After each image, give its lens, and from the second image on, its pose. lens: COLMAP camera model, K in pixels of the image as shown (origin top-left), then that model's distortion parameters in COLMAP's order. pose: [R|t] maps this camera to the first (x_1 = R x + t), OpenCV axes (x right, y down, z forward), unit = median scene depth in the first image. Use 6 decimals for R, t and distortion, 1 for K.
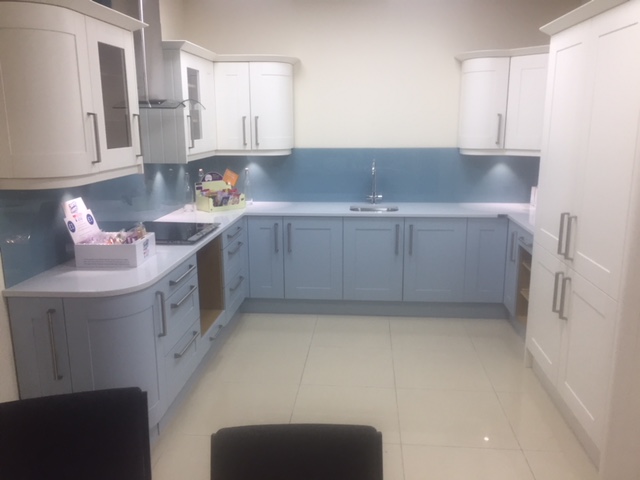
lens RADIAL K [[546.4, 0, 323.9], [0, 546.4, 241.6], [0, 0, 1]] dist [0.056137, -0.061173]
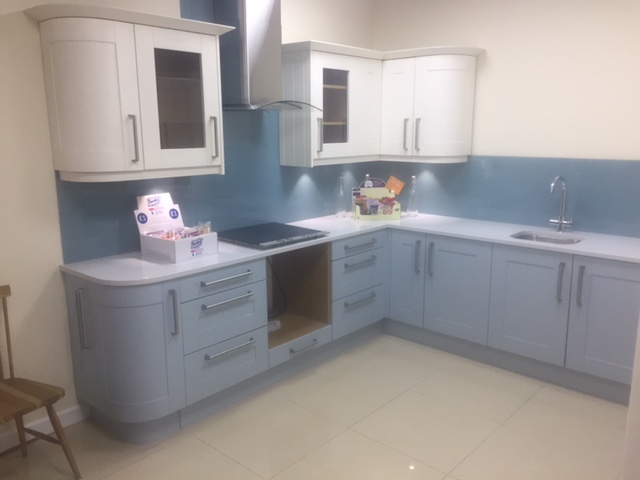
lens RADIAL K [[546.4, 0, 320.2], [0, 546.4, 239.1], [0, 0, 1]] dist [0.056137, -0.061173]
pose [[0.798967, 0.123549, -0.588547, 0.301689], [-0.130836, 0.990938, 0.030407, -0.041828], [0.586970, 0.052709, 0.807891, 0.204644]]
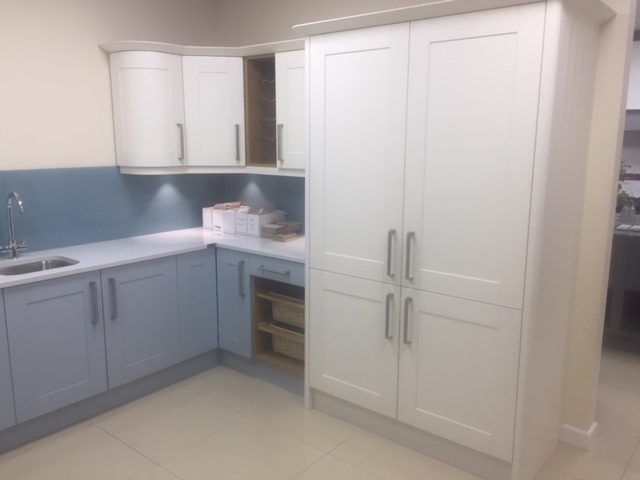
lens RADIAL K [[546.4, 0, 321.9], [0, 546.4, 238.2], [0, 0, 1]] dist [0.056137, -0.061173]
pose [[0.562001, -0.141744, 0.814901, -0.247435], [0.169785, 0.983997, 0.054064, -0.071501], [-0.809523, 0.107974, 0.577073, 0.369802]]
